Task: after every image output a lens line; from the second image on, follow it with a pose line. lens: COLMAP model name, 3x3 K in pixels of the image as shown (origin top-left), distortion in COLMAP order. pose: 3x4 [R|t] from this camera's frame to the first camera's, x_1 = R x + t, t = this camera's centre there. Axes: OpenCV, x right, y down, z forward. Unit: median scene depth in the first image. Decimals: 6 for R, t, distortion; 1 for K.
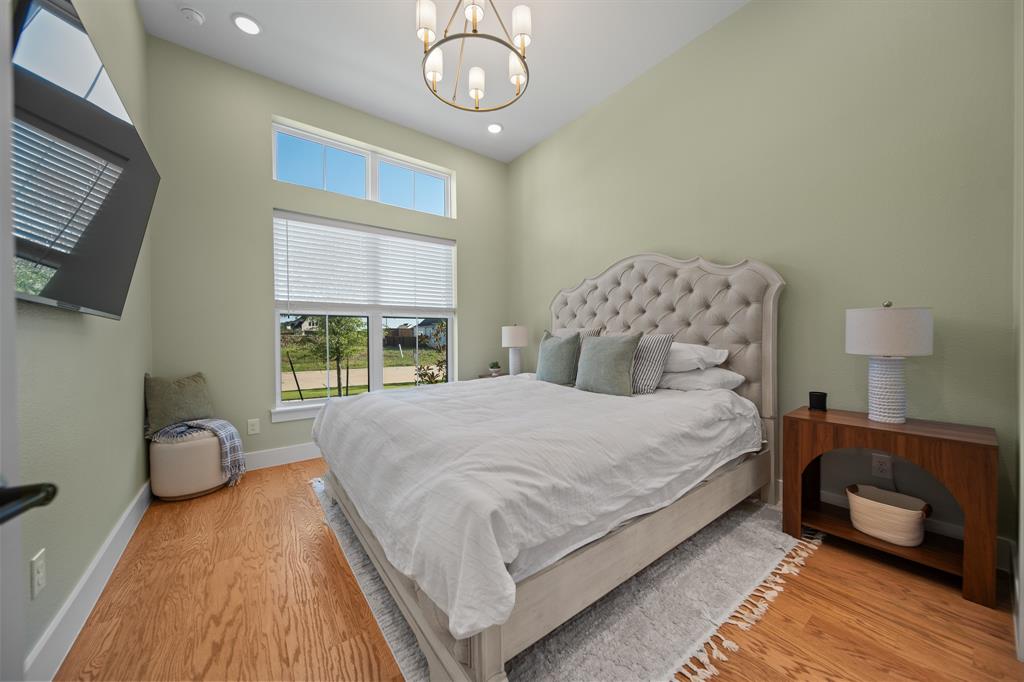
lens RADIAL K [[359.9, 0, 514.6], [0, 359.9, 340.6], [0, 0, 1]] dist [-0.001588, -0.000075]
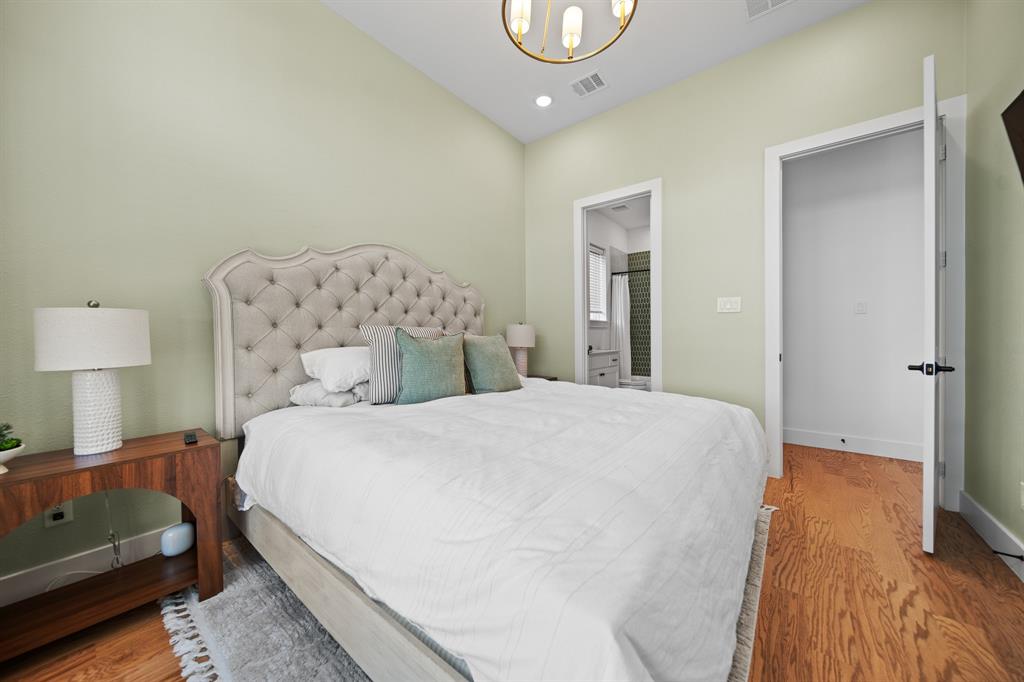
lens RADIAL K [[359.9, 0, 512.8], [0, 359.9, 341.7], [0, 0, 1]] dist [-0.001588, -0.000075]
pose [[-0.248885, -0.005118, 0.968519, -1.245903], [0.017366, 0.999802, 0.009745, -0.010991], [-0.968377, 0.019245, -0.248747, 1.965048]]
